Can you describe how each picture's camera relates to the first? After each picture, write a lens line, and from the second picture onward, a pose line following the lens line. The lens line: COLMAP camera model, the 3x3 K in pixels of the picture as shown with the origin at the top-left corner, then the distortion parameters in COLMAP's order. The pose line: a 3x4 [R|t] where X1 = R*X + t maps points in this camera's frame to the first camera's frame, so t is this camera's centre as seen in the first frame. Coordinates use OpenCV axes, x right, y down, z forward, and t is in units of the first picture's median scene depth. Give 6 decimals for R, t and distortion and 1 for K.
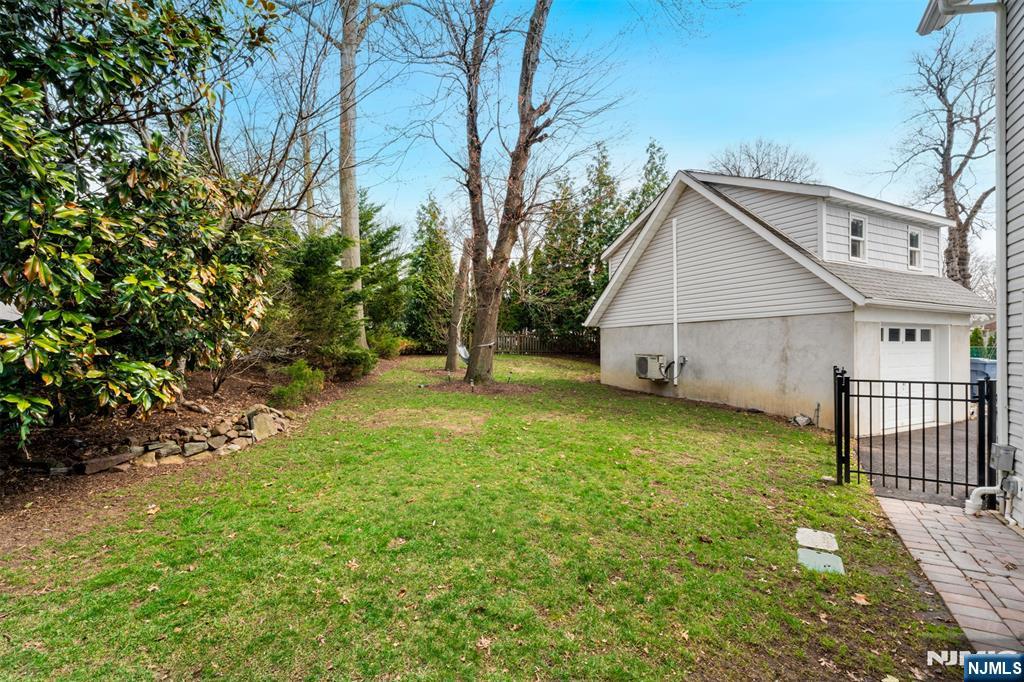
lens RADIAL K [[468.9, 0, 505.7], [0, 468.9, 346.6], [0, 0, 1]] dist [-0.005012, 0.000378]
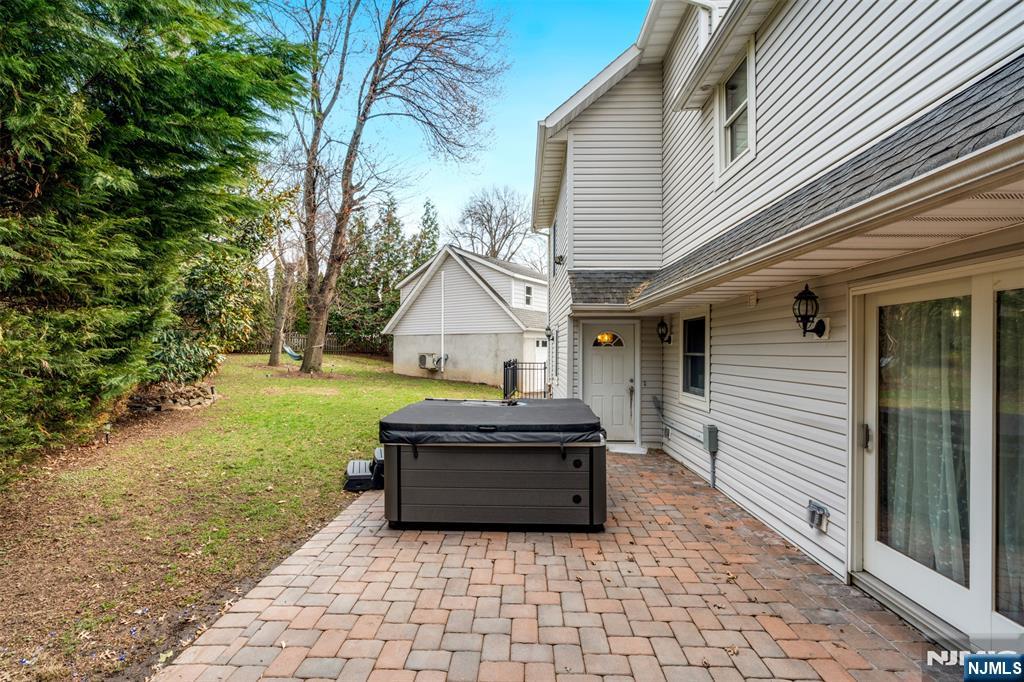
lens RADIAL K [[468.9, 0, 511.2], [0, 468.9, 345.6], [0, 0, 1]] dist [-0.005012, 0.000378]
pose [[0.880328, 0.011296, 0.474230, -0.195398], [-0.009843, 0.999936, -0.005546, -0.003613], [-0.474263, 0.000215, 0.880383, -0.535849]]
